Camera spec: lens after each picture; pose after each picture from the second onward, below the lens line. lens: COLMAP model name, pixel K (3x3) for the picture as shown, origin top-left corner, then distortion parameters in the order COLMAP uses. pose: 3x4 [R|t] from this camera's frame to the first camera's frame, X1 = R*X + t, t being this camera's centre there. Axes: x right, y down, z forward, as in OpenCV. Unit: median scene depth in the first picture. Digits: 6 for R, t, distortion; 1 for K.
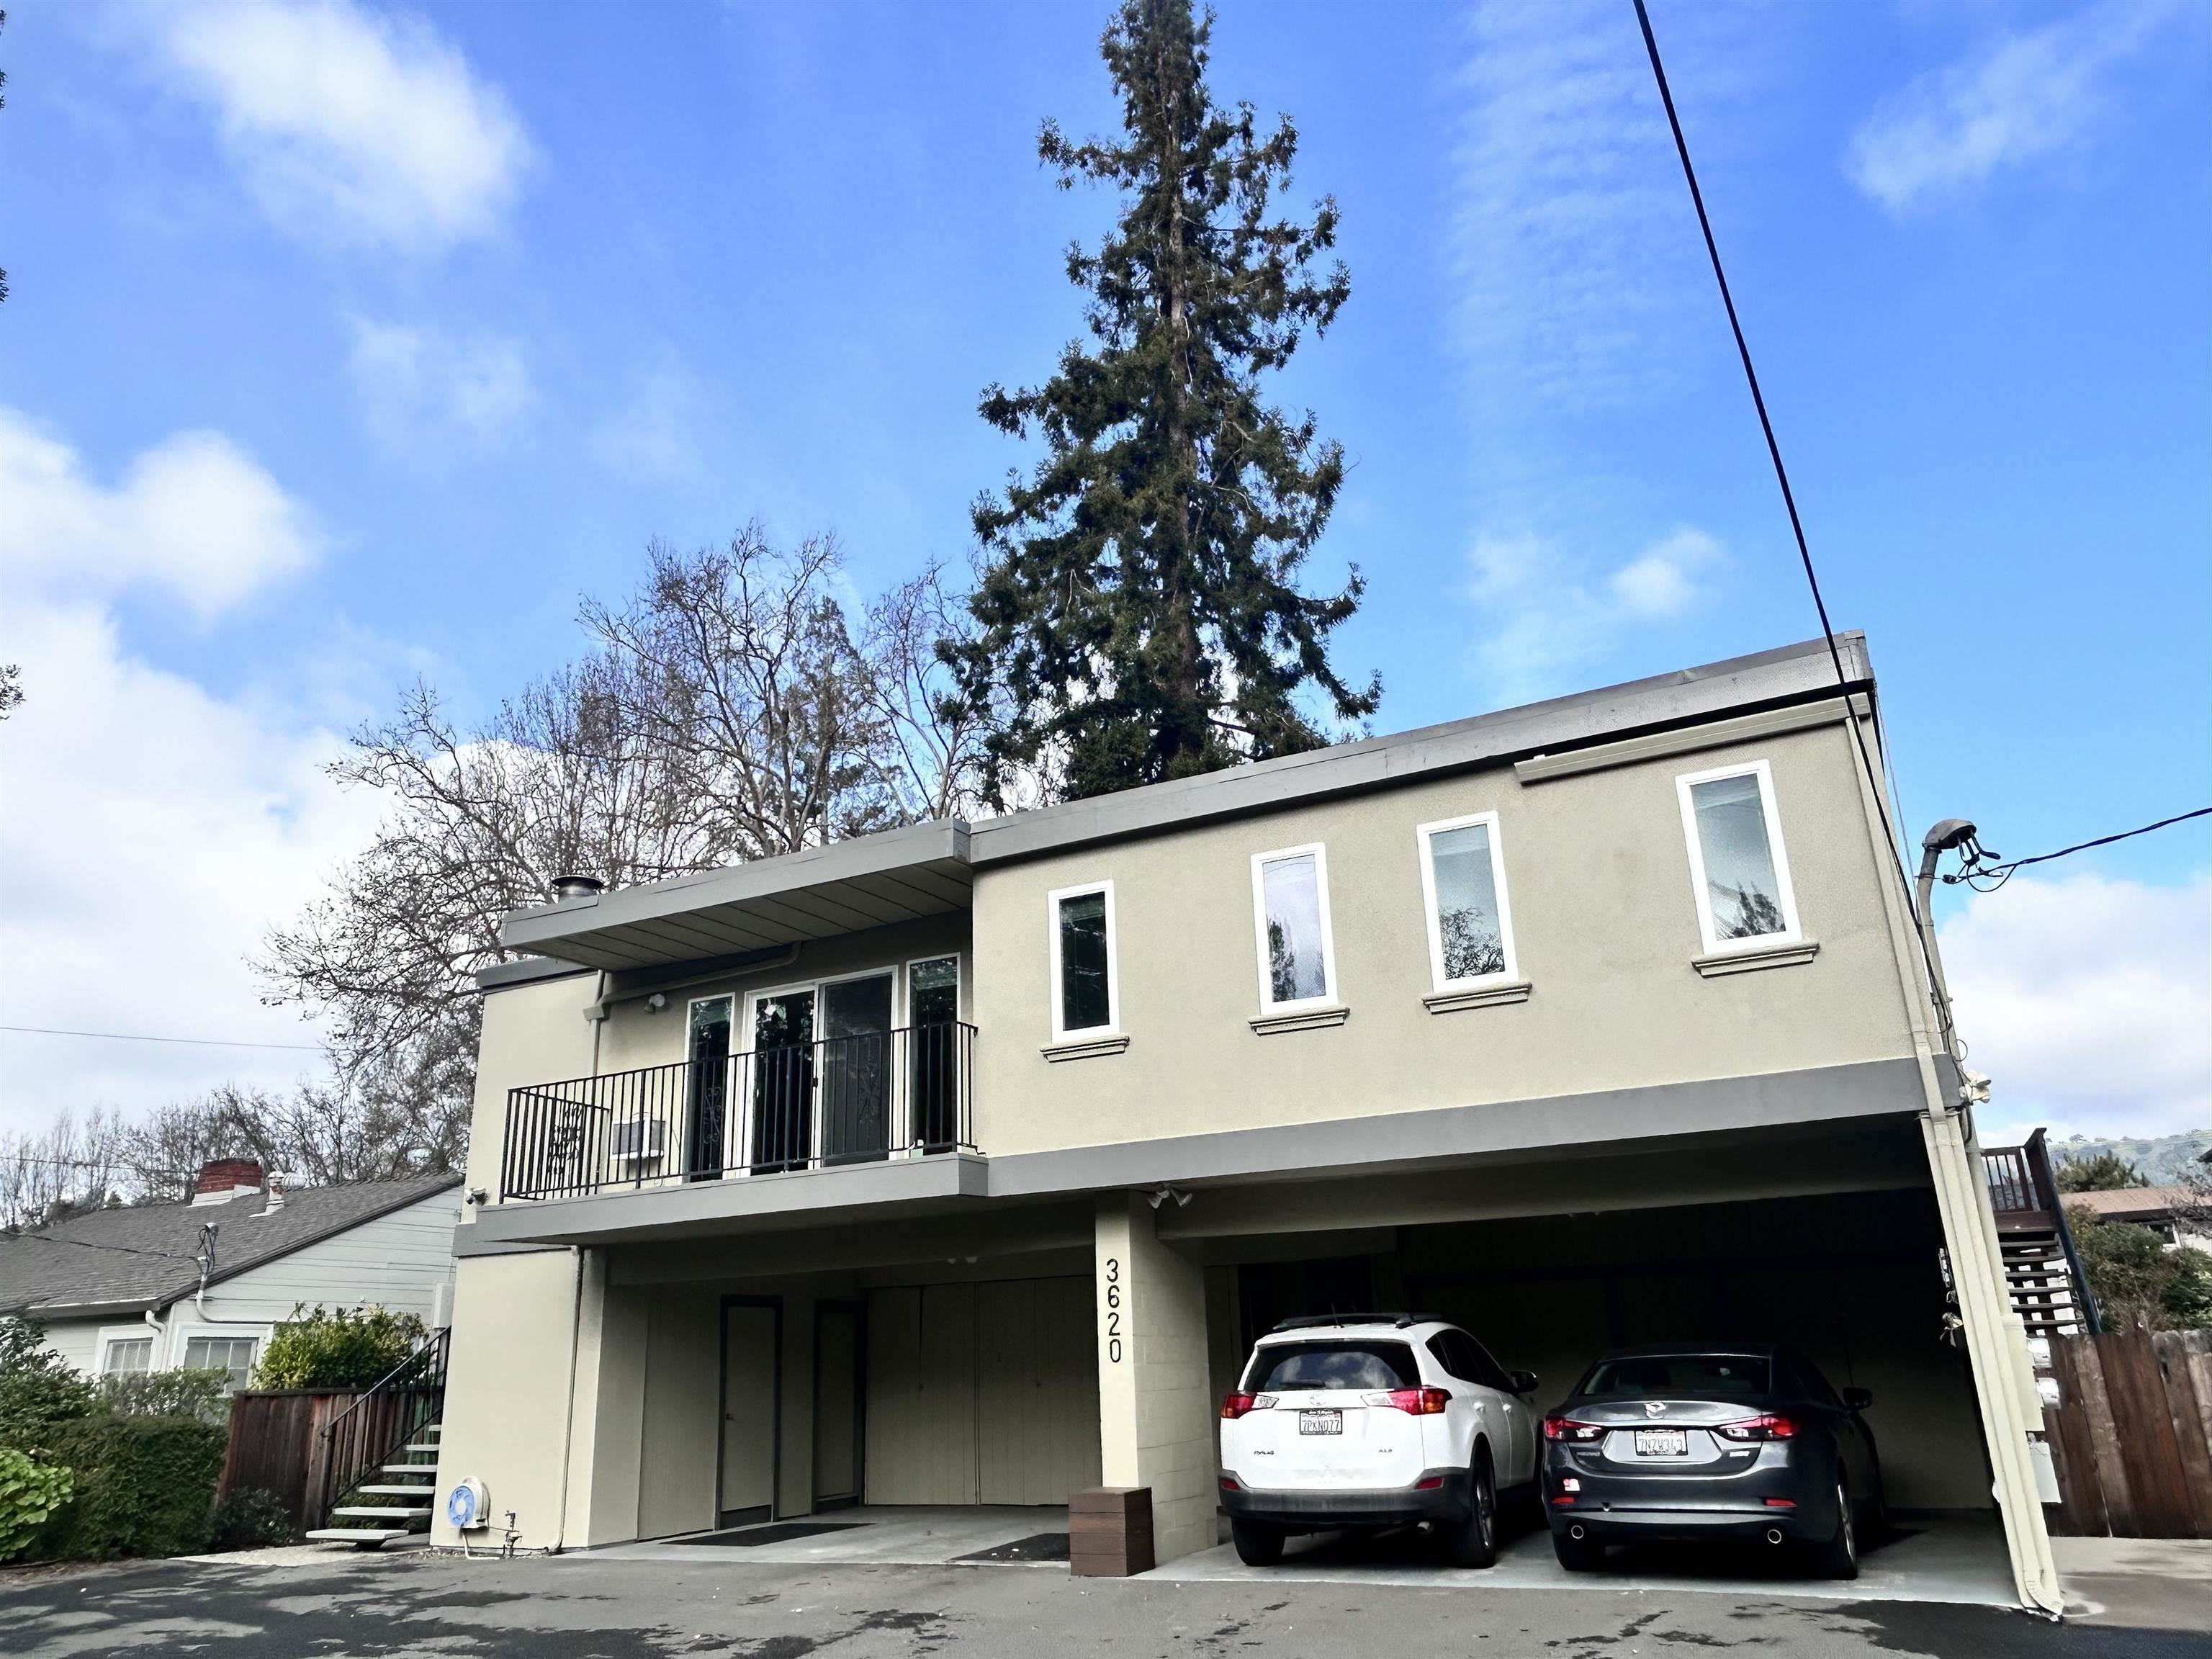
lens RADIAL K [[1550.1, 0, 1111.2], [0, 1550.1, 837.9], [0, 0, 1]] dist [0.007880, -0.031019]
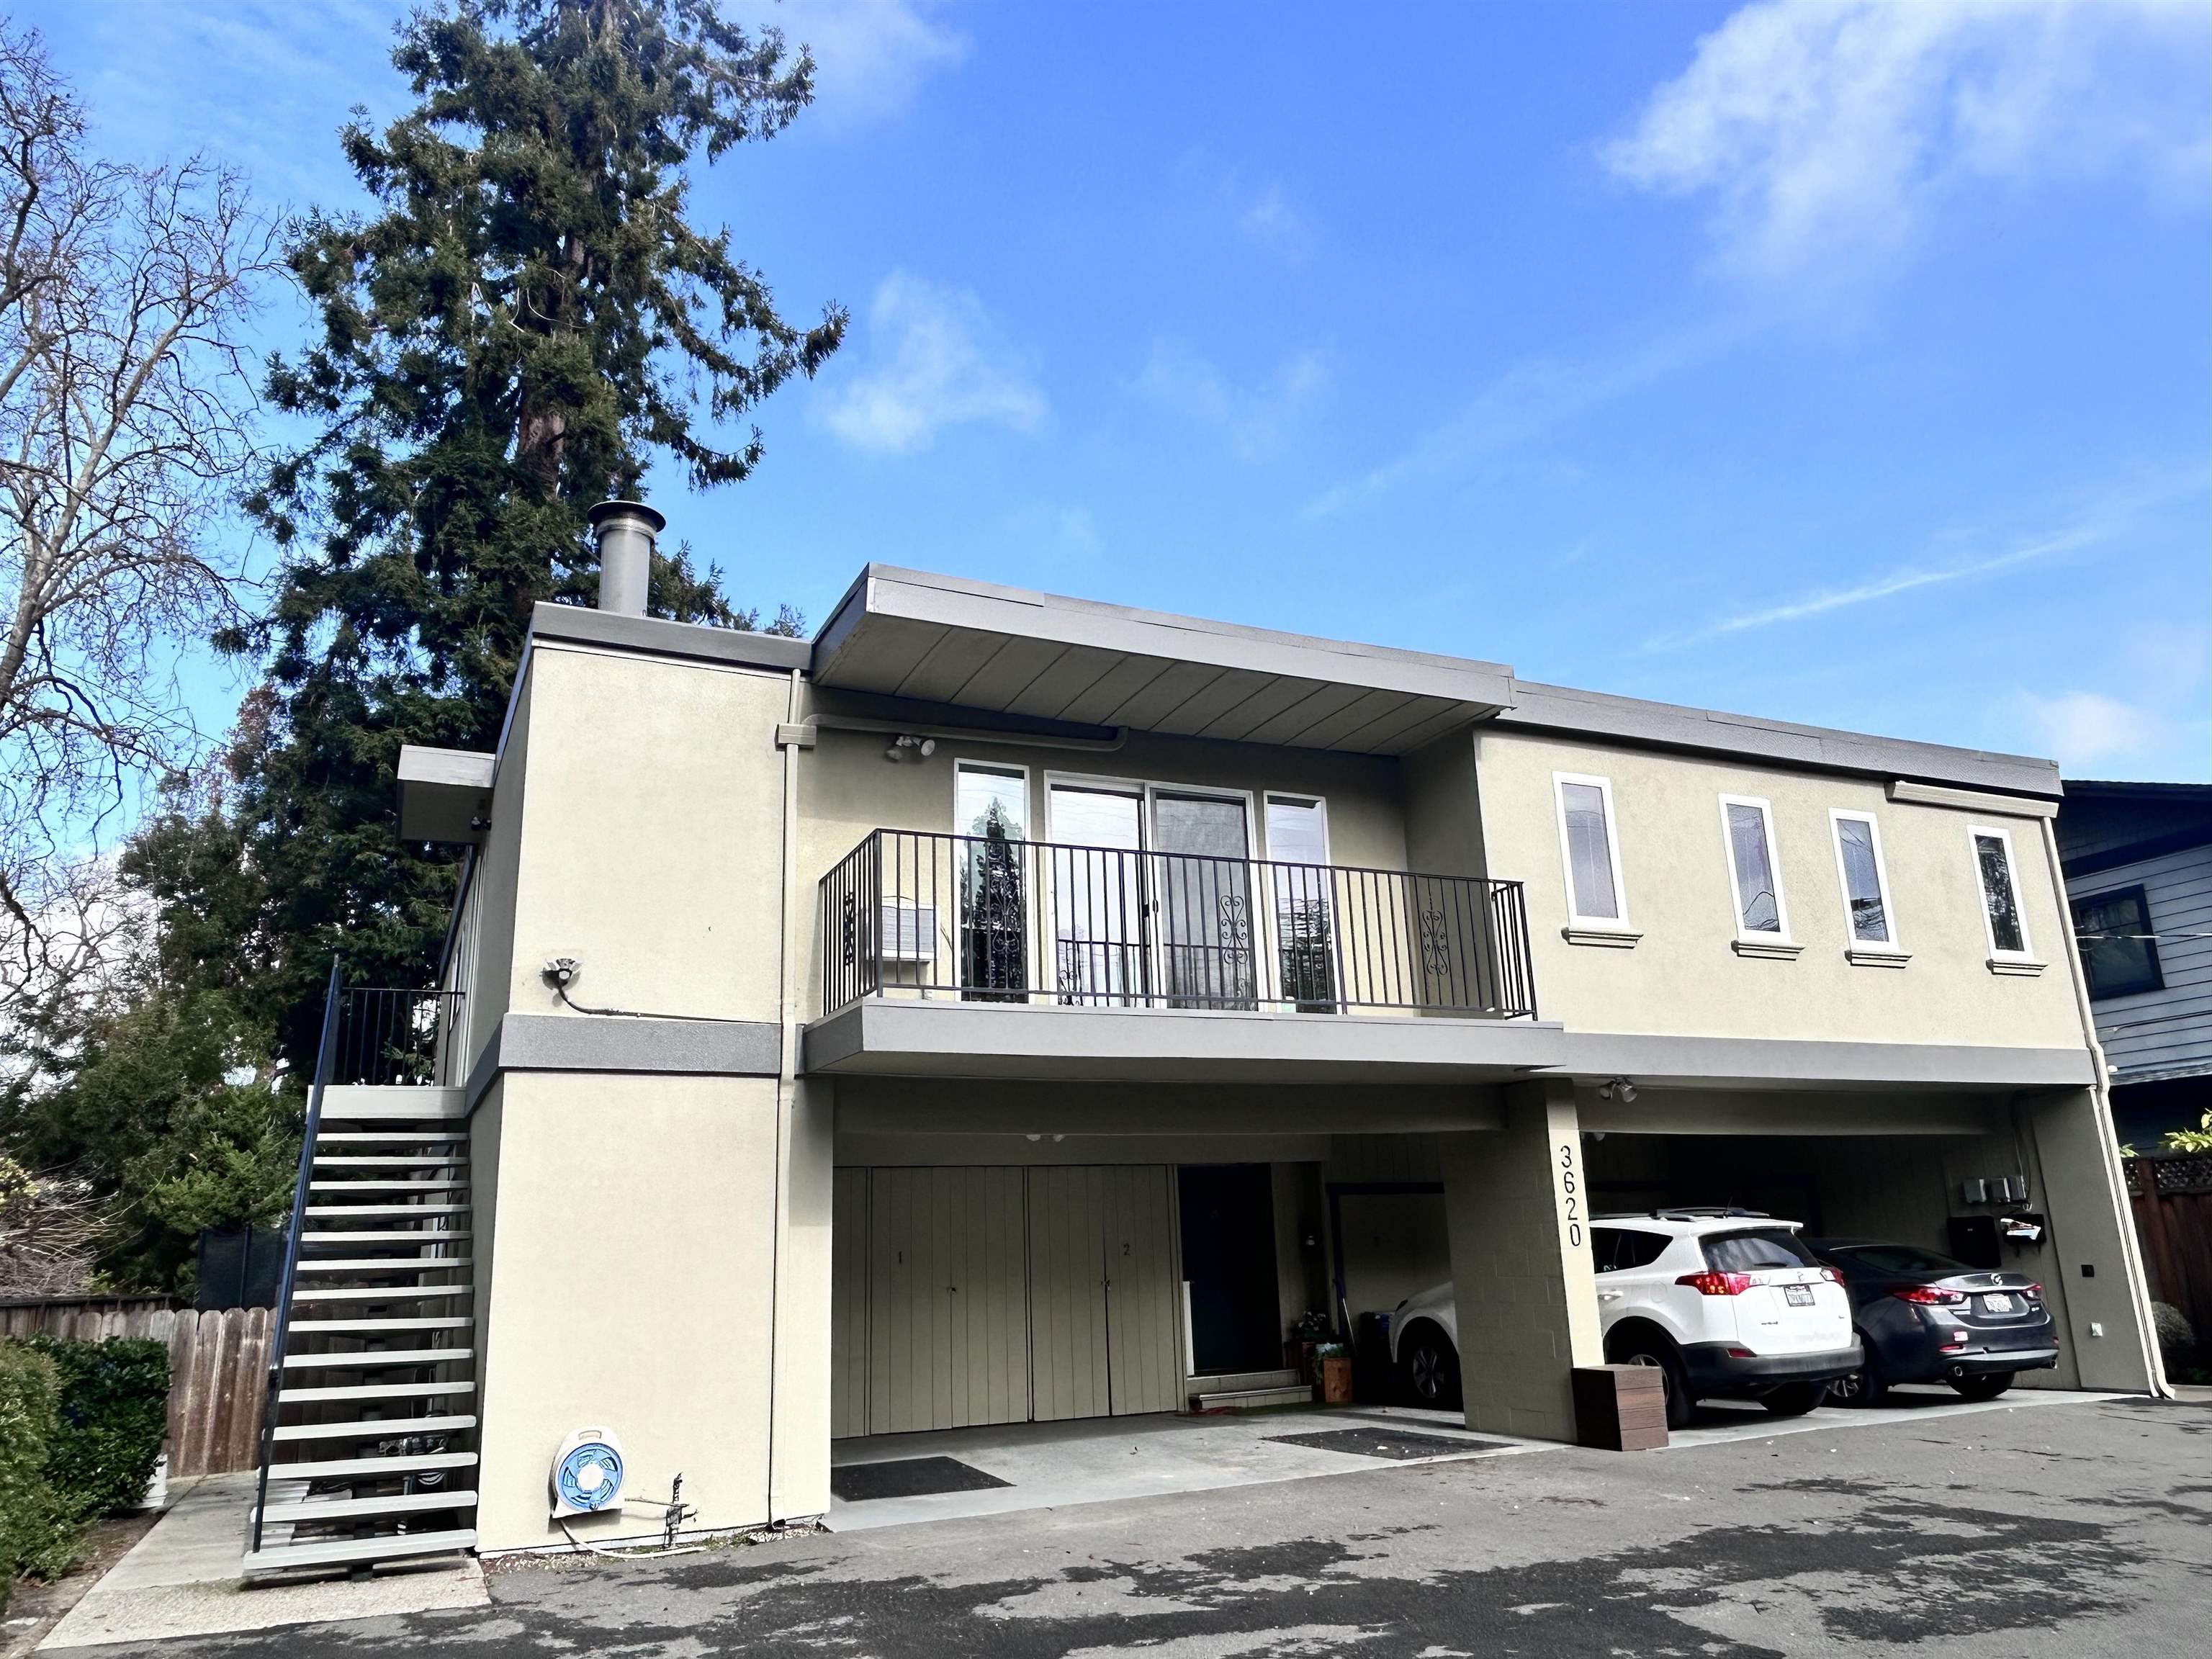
lens RADIAL K [[1550.1, 0, 1102.4], [0, 1550.1, 833.0], [0, 0, 1]] dist [-0.005483, -0.003662]
pose [[0.614414, 0.223330, 0.756716, -0.757939], [-0.243186, 0.966012, -0.087646, 0.181894], [-0.750571, -0.130172, 0.647841, 0.462302]]
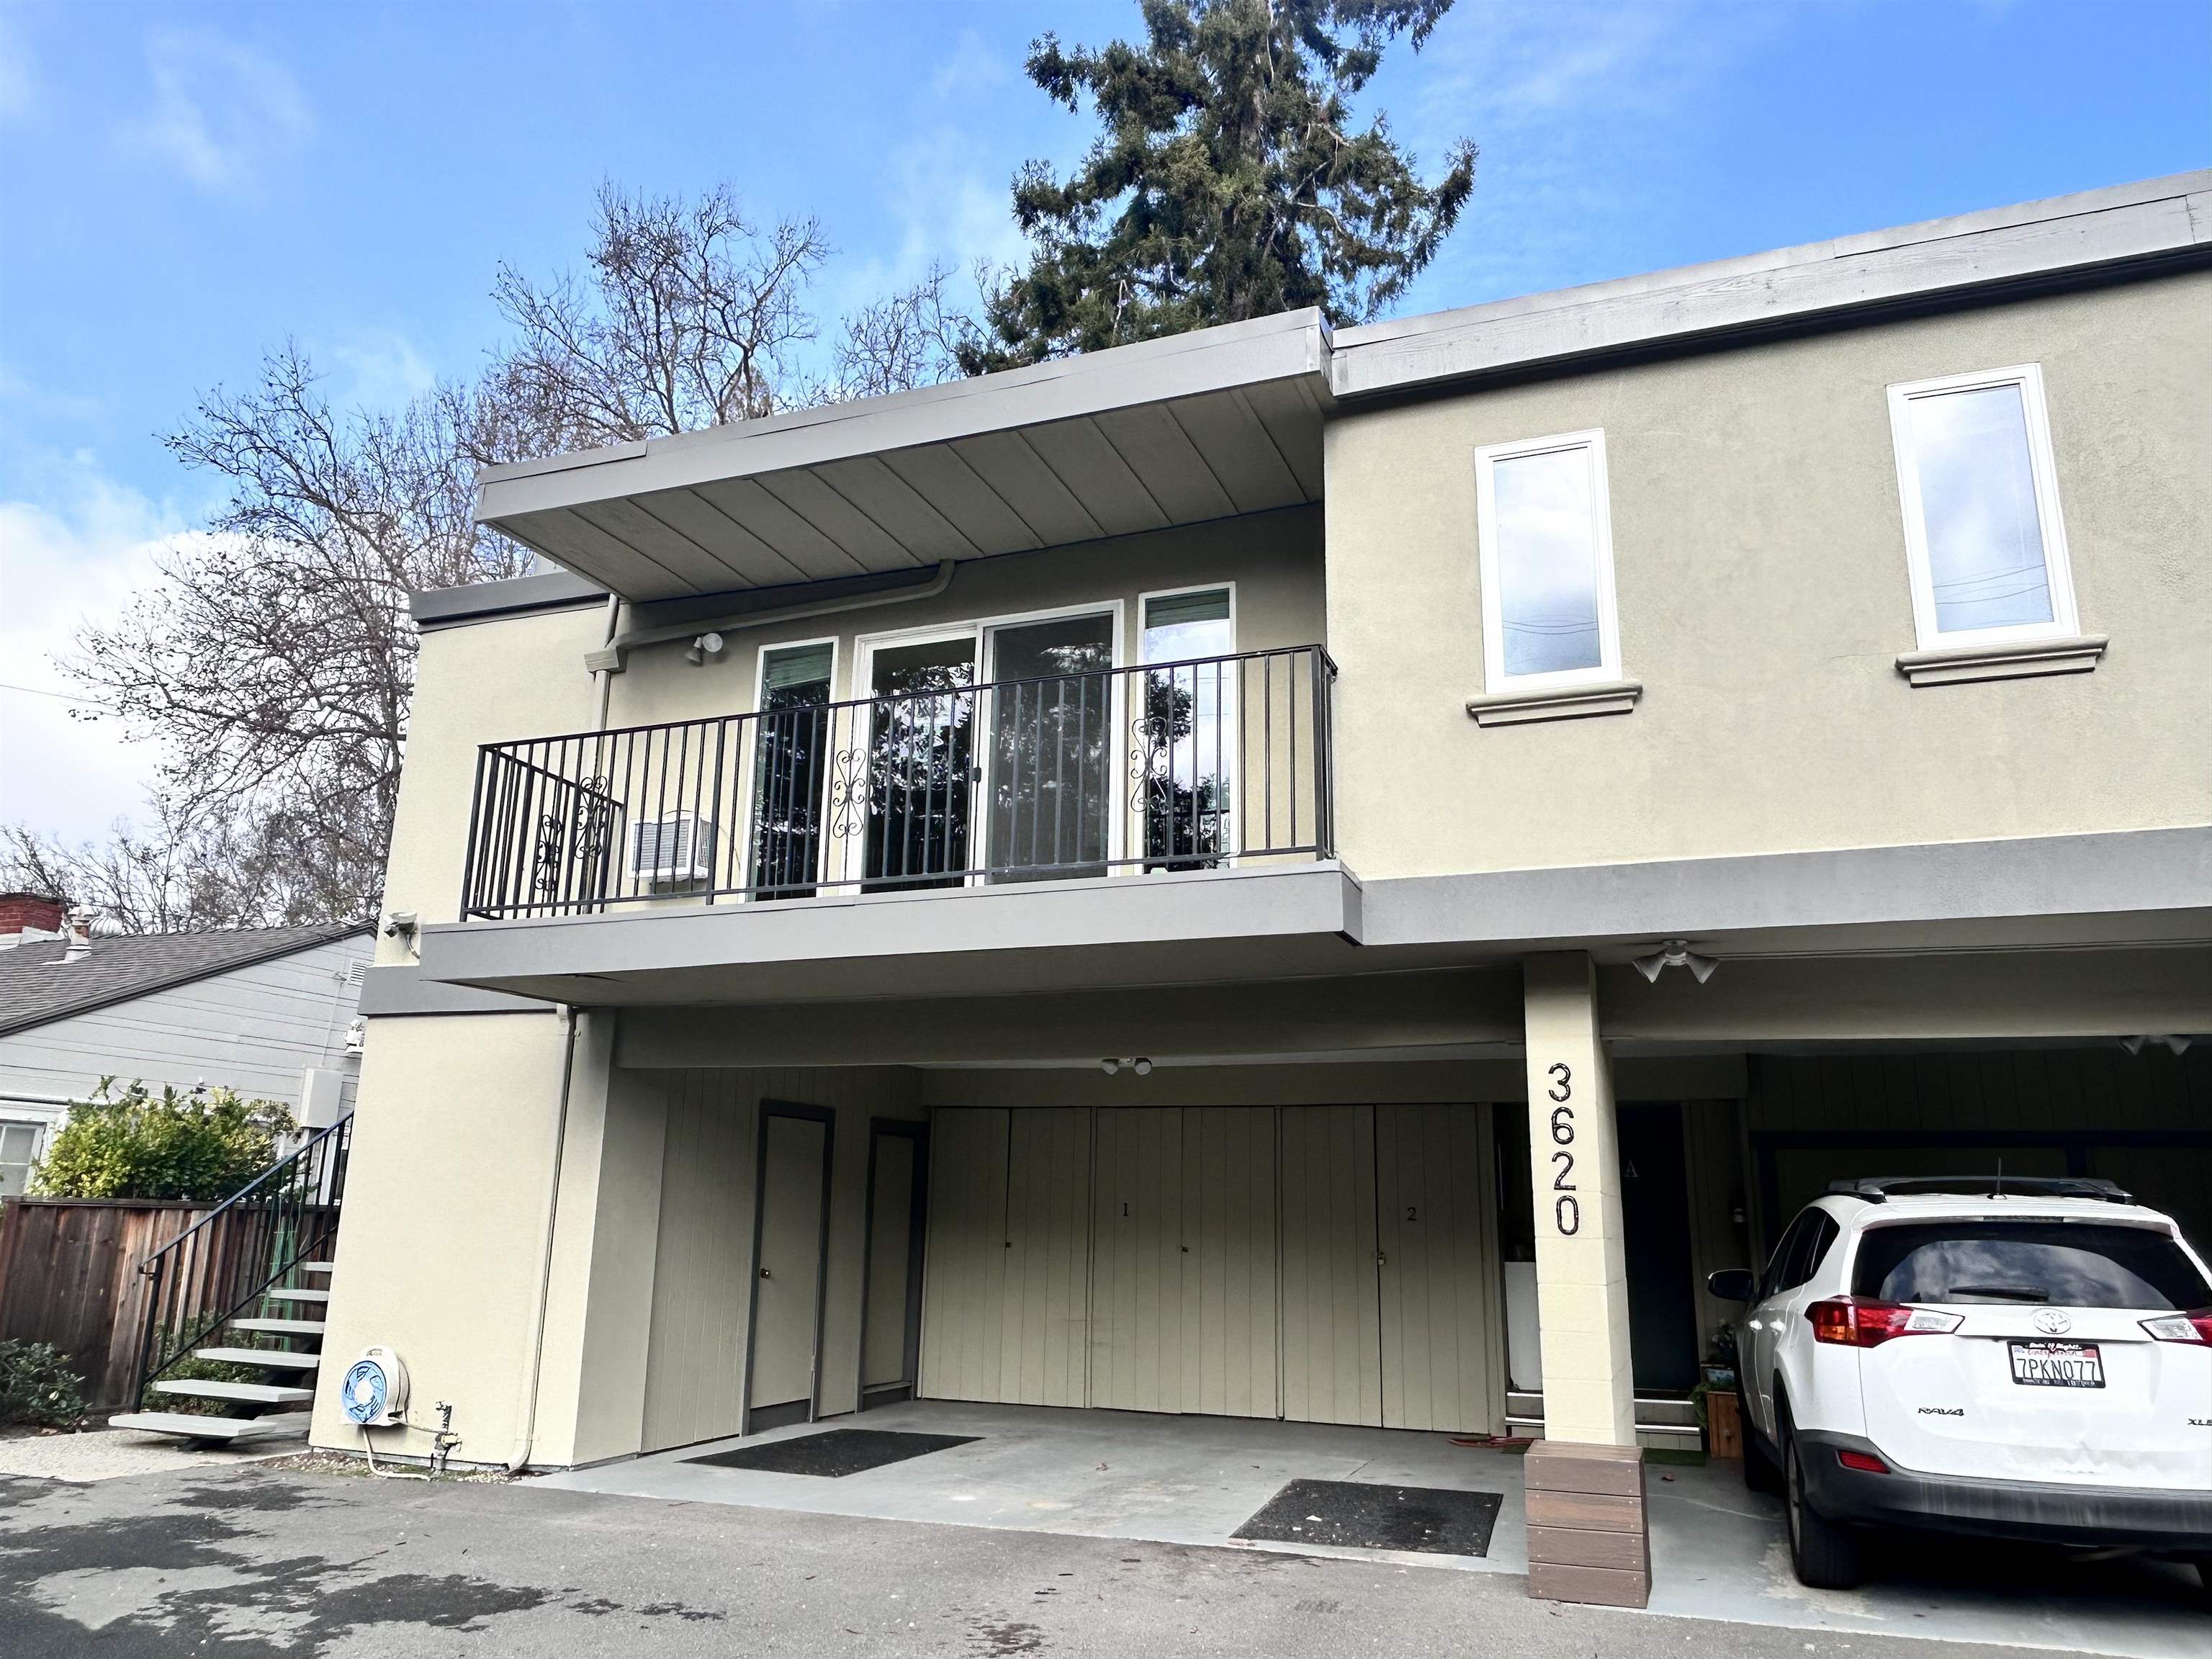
lens RADIAL K [[1550.1, 0, 1102.4], [0, 1550.1, 833.0], [0, 0, 1]] dist [-0.005483, -0.003662]
pose [[0.993138, 0.077221, 0.087832, -0.177605], [-0.084127, 0.993410, 0.077847, 0.117244], [-0.081242, -0.084702, 0.993089, 0.333730]]
